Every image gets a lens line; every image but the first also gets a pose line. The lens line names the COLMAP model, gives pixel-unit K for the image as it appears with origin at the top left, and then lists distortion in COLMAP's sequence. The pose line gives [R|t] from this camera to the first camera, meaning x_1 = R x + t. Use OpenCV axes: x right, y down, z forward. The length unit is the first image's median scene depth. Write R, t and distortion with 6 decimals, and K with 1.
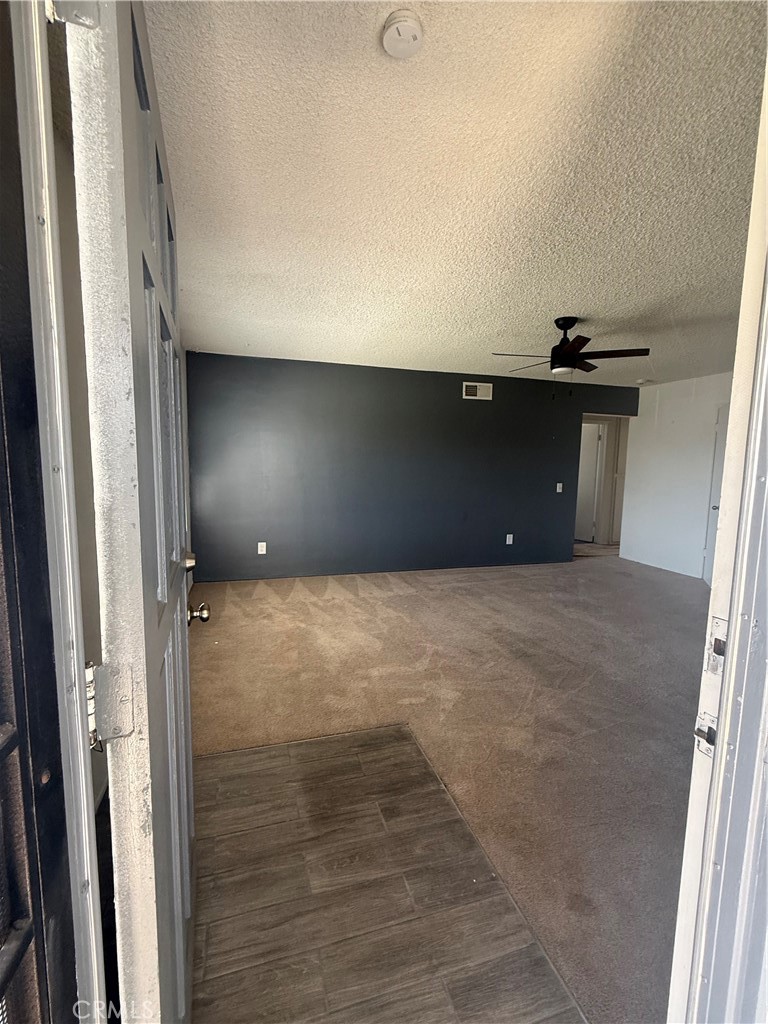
lens RADIAL K [[453.2, 0, 384.0], [0, 453.2, 512.0], [0, 0, 1]] dist [-0.002706, 0.000559]
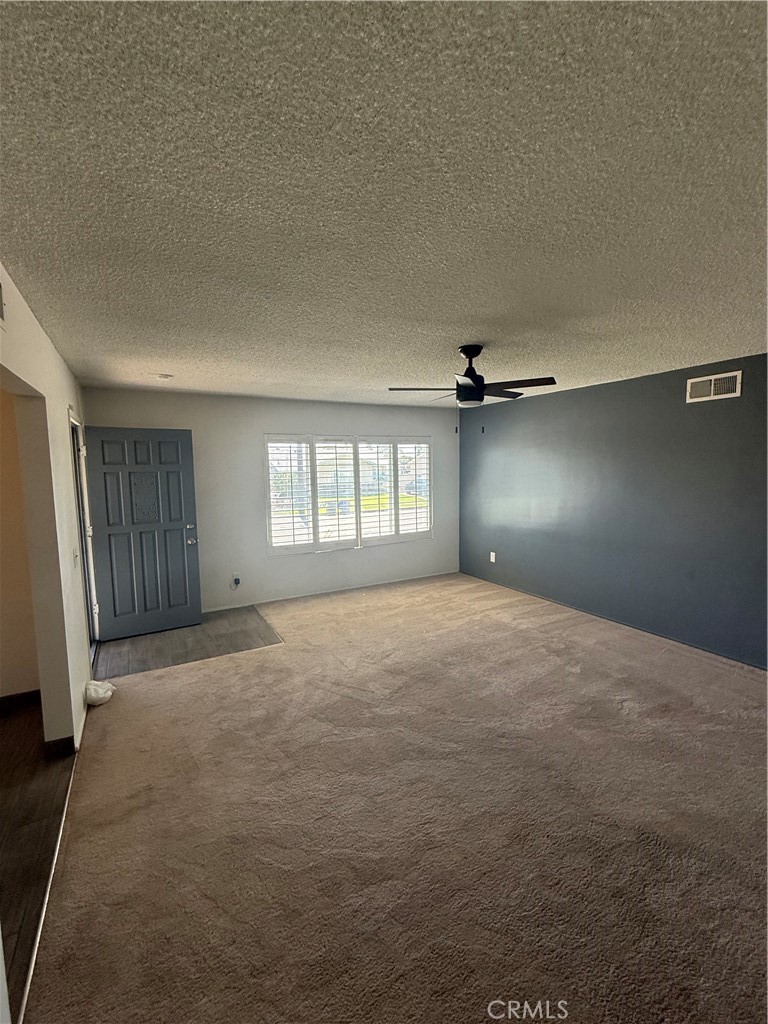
lens RADIAL K [[453.2, 0, 384.0], [0, 453.2, 512.0], [0, 0, 1]] dist [-0.002706, 0.000559]
pose [[0.202389, 0.081189, -0.975934, 0.964052], [-0.096519, 0.993359, 0.062623, -0.100547], [0.974537, 0.081522, 0.208881, 0.512201]]
